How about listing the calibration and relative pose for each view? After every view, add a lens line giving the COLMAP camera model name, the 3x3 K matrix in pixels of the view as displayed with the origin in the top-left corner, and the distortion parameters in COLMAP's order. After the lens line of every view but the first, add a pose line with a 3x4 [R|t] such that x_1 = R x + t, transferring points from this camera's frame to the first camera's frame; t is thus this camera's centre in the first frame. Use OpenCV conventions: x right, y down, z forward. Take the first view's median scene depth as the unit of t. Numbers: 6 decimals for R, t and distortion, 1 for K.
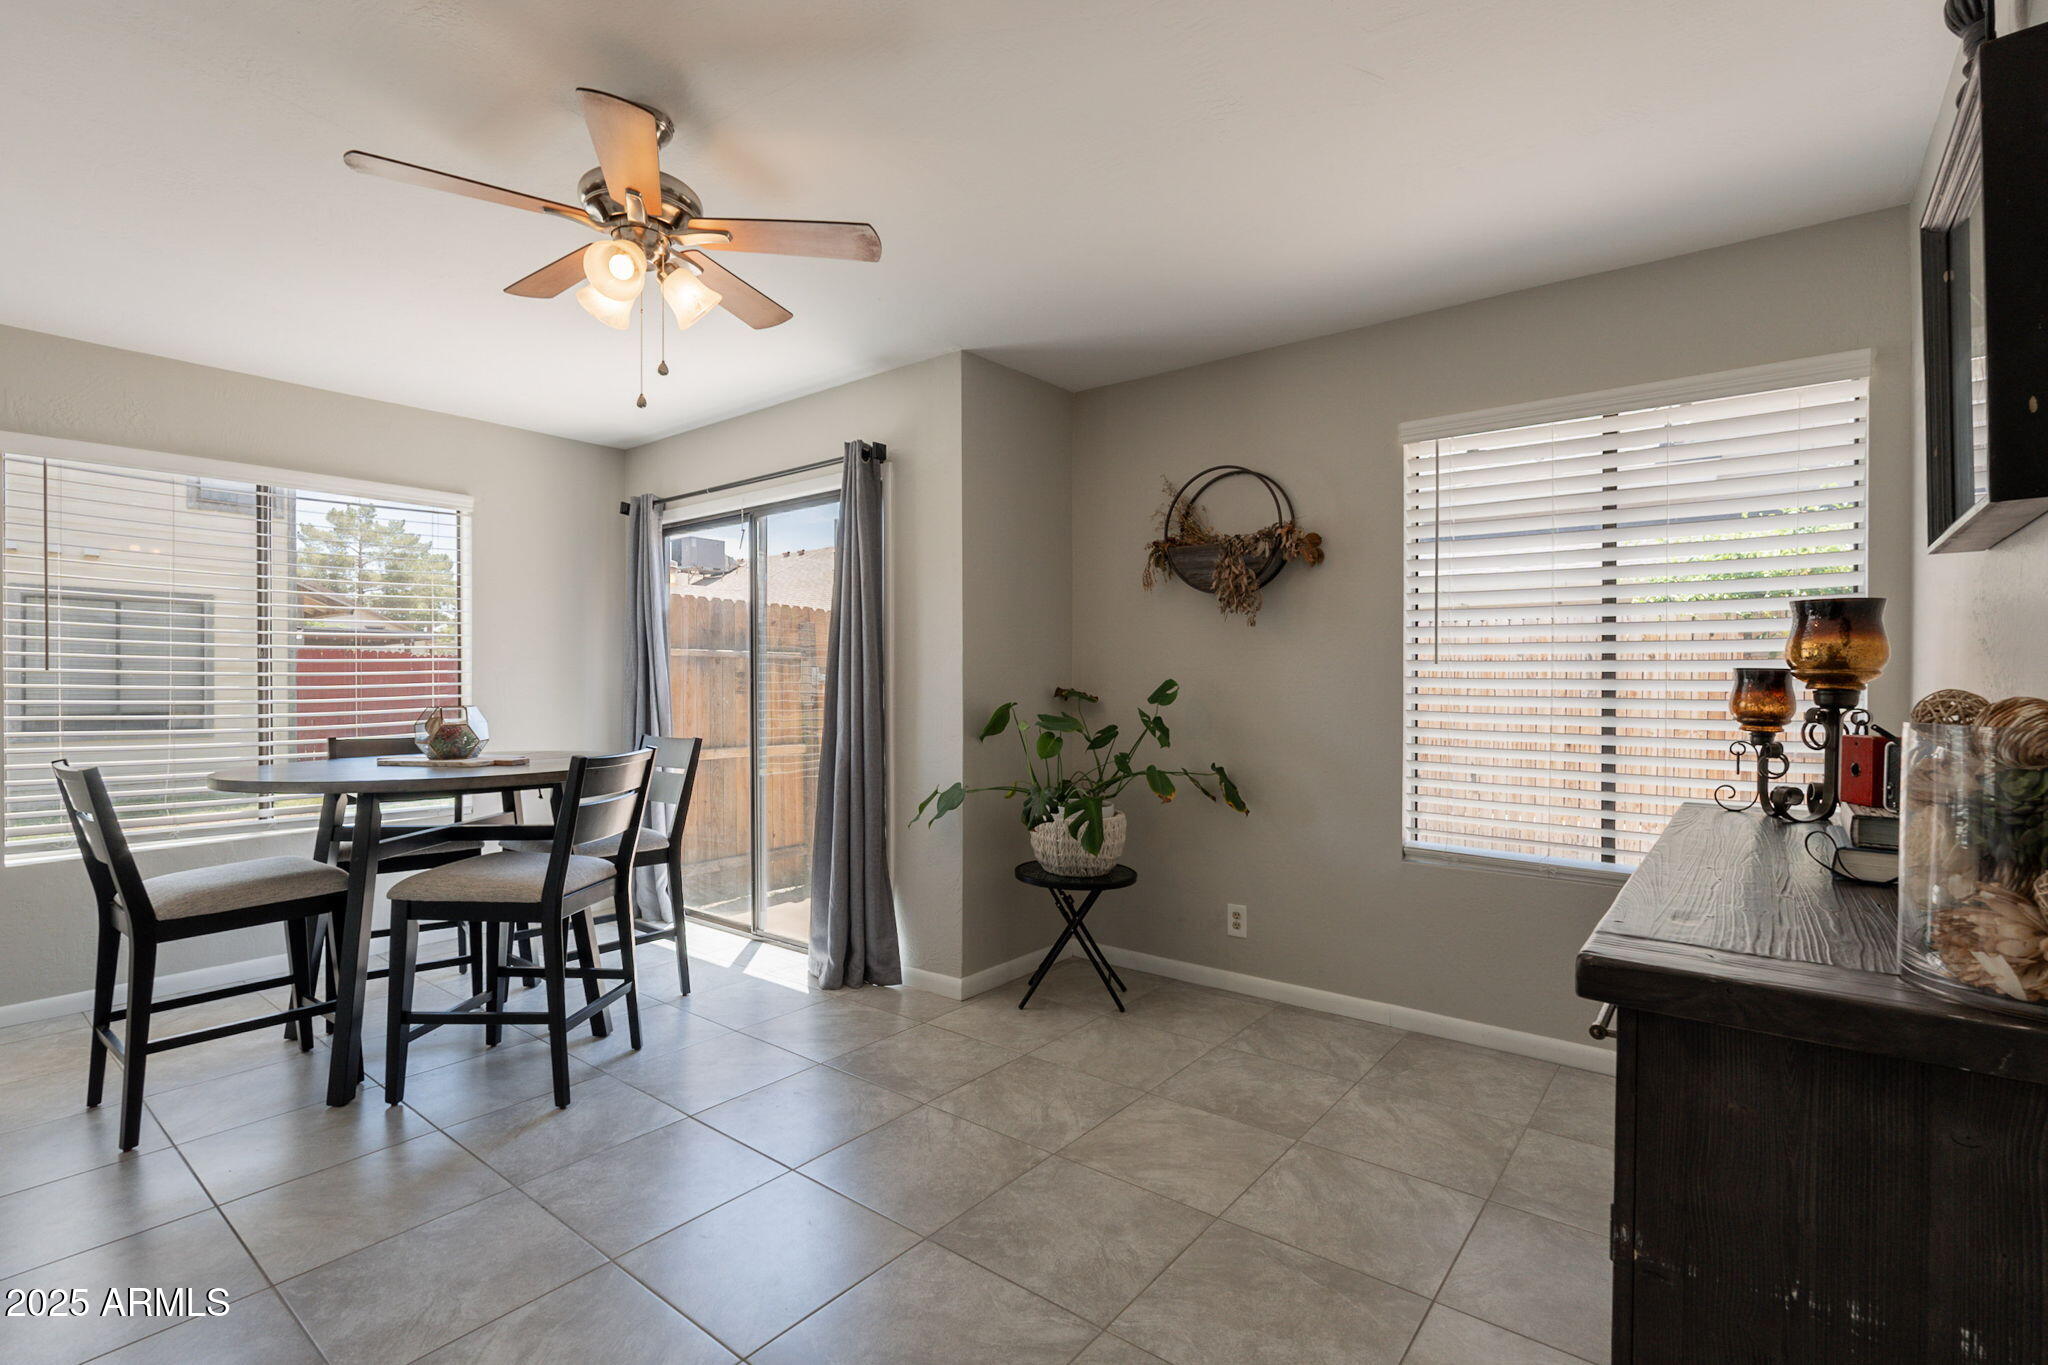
lens RADIAL K [[917.1, 0, 1024.0], [0, 917.1, 682.5], [0, 0, 1]] dist [0.003304, 0.000654]
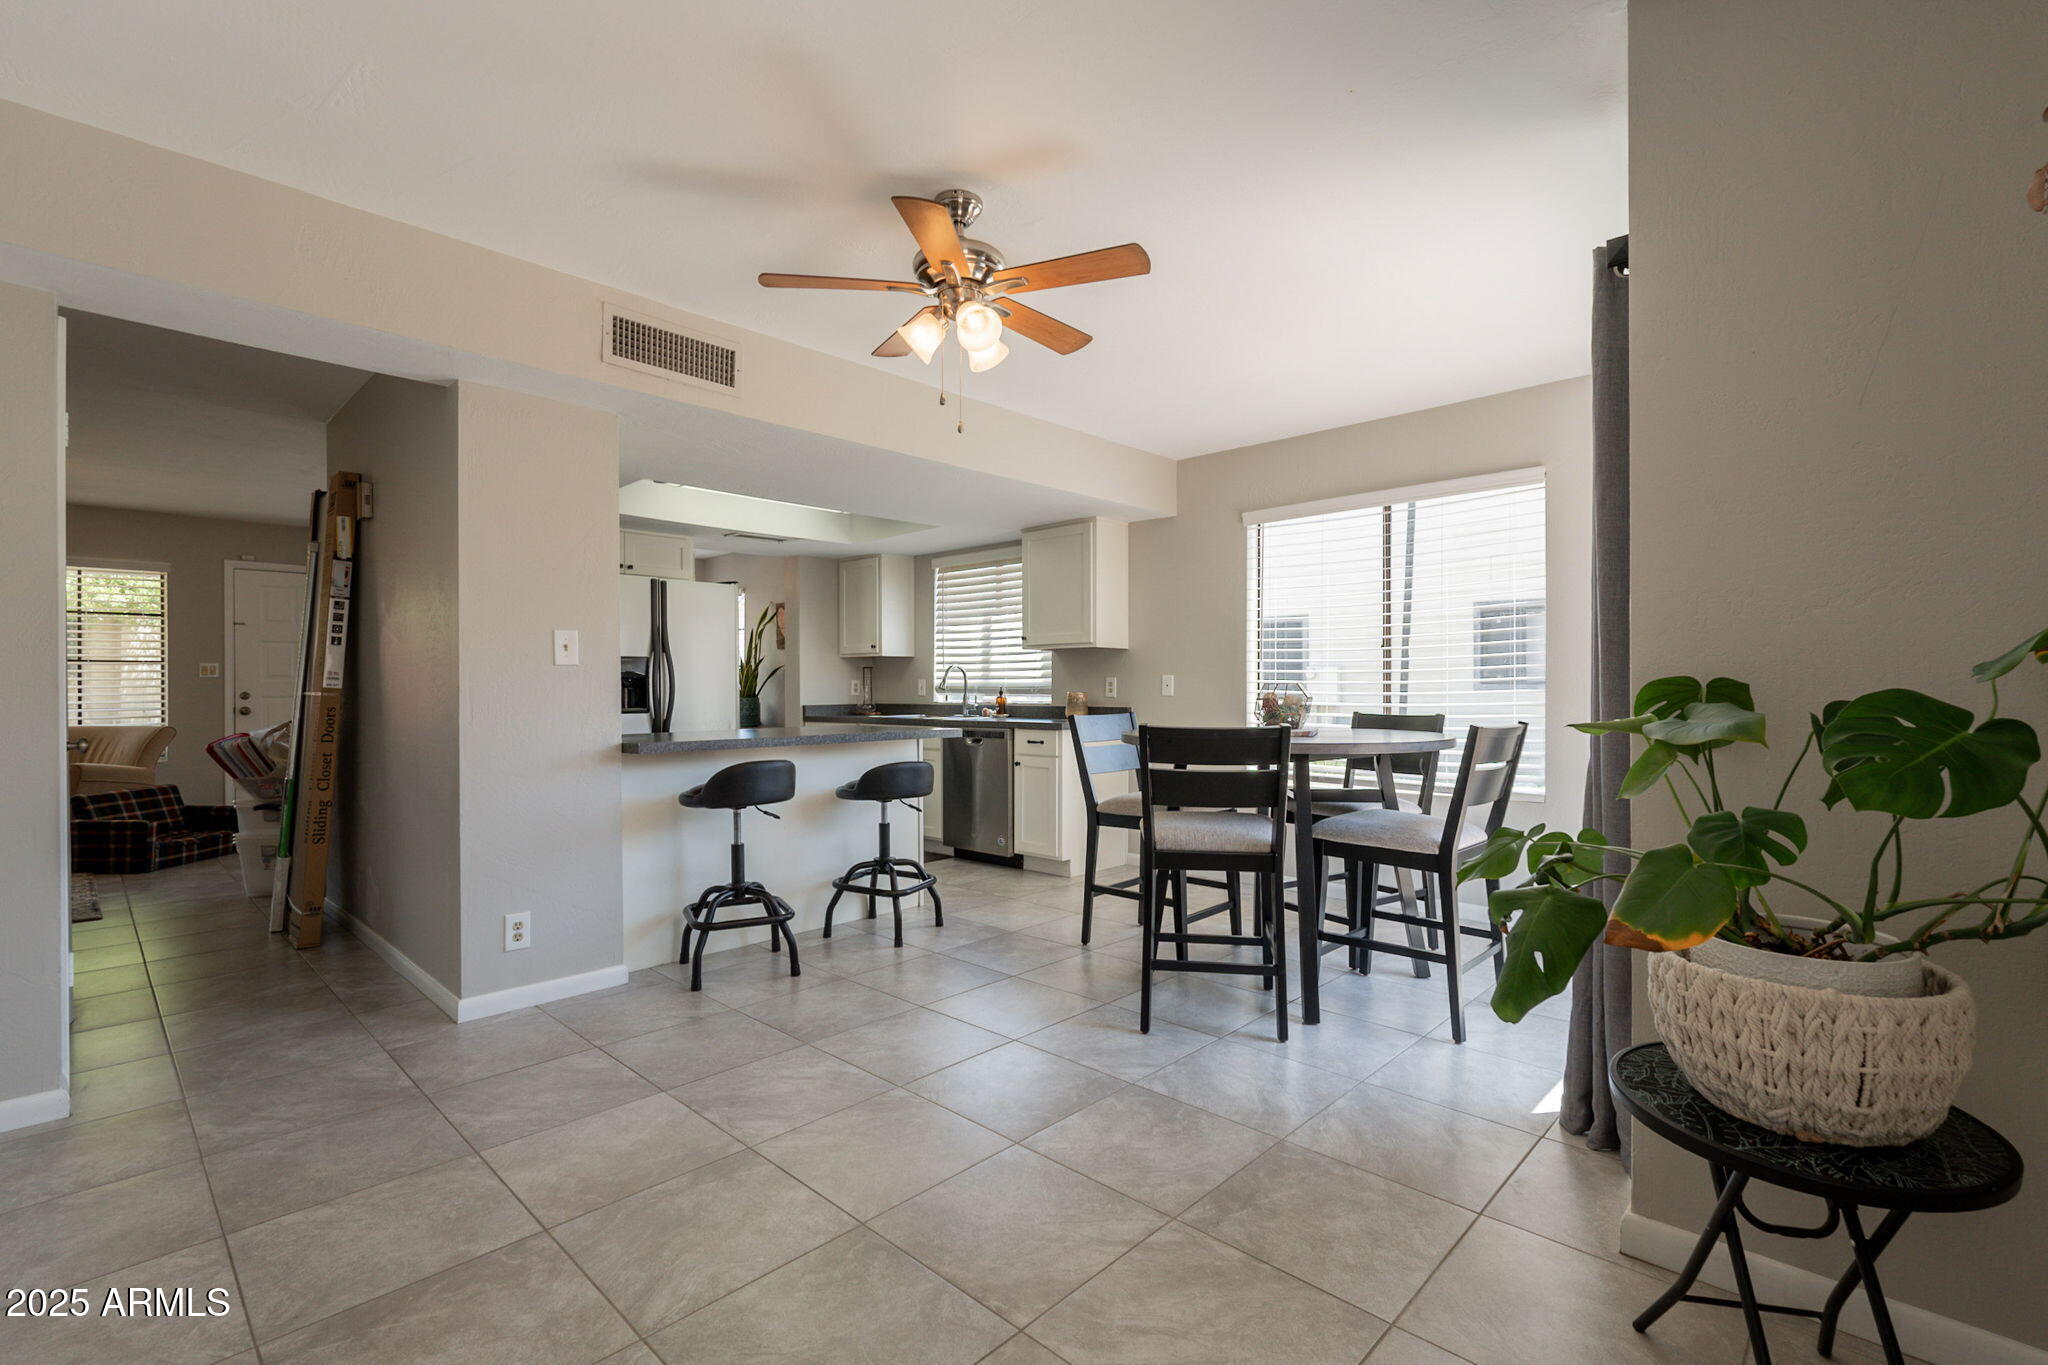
lens RADIAL K [[917.1, 0, 1024.0], [0, 917.1, 682.5], [0, 0, 1]] dist [0.003304, 0.000654]
pose [[-0.084698, 0.000745, -0.996406, 0.635910], [0.010636, 0.999943, -0.000156, 0.029655], [0.996350, -0.010611, -0.084702, 0.951060]]
